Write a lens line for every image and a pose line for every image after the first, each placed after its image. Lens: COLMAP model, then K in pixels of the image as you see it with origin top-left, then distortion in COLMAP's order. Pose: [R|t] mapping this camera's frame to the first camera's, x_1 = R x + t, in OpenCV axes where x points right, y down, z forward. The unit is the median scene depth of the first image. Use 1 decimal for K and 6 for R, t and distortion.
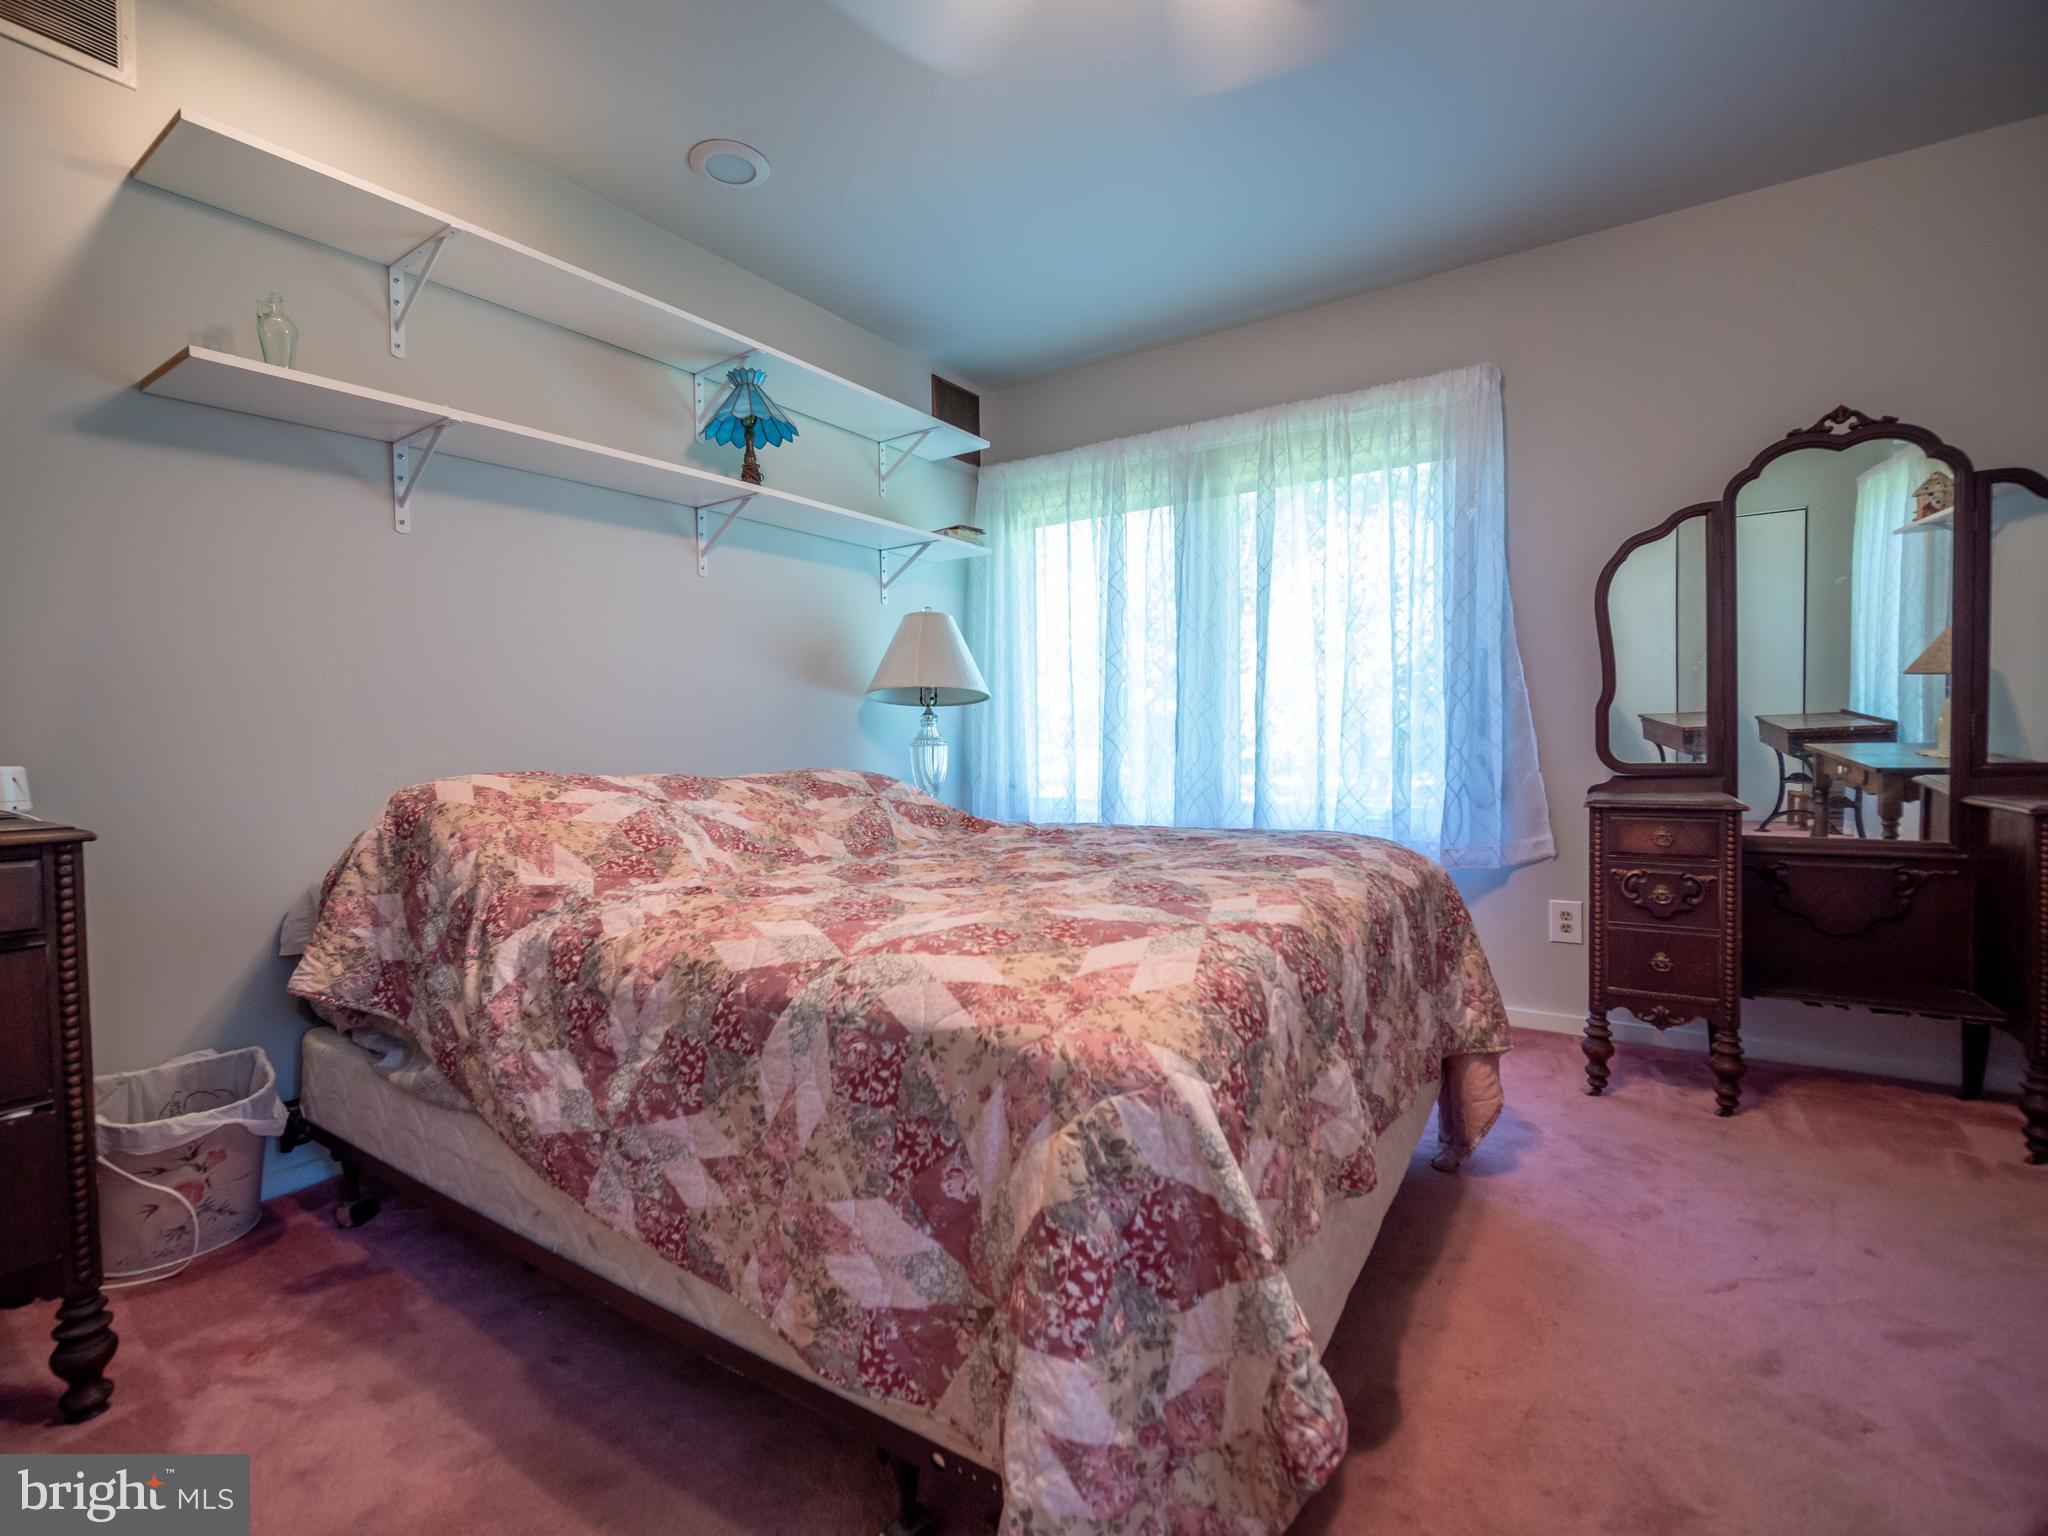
lens RADIAL K [[945.2, 0, 1016.1], [0, 945.2, 755.5], [0, 0, 1]] dist [-0.012843, -0.000809]
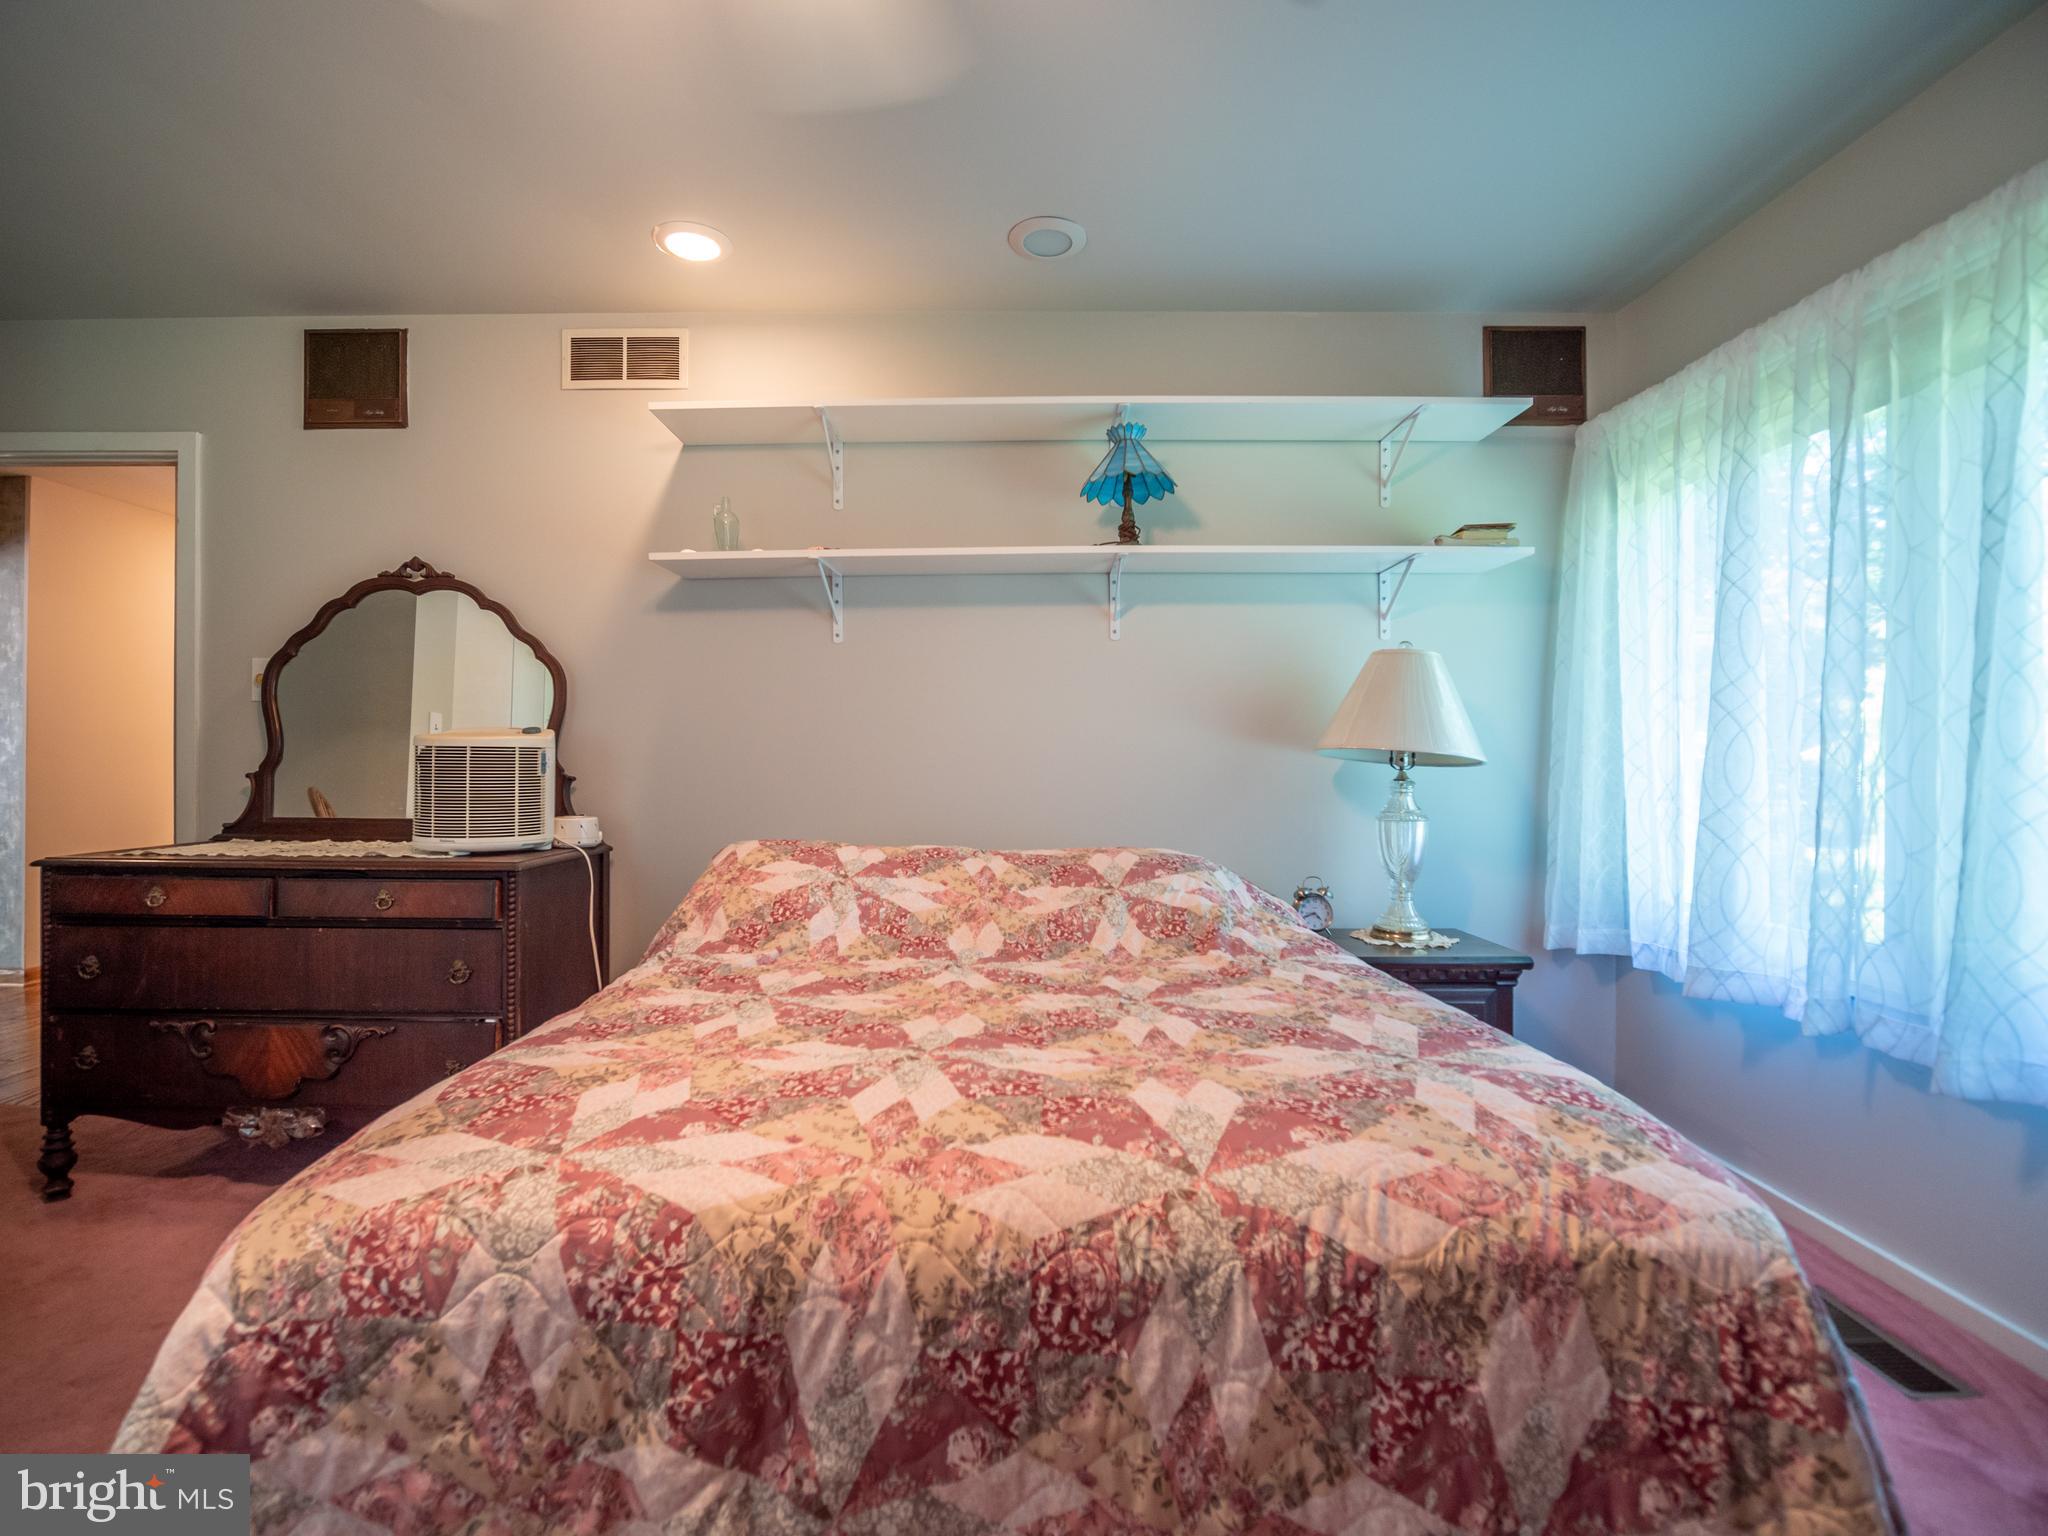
lens RADIAL K [[945.2, 0, 1016.1], [0, 945.2, 755.5], [0, 0, 1]] dist [-0.012843, -0.000809]
pose [[0.557888, 0.020279, -0.829669, 0.433629], [-0.024638, 0.999665, 0.007867, -0.071920], [0.829551, 0.016053, 0.558201, 0.352362]]
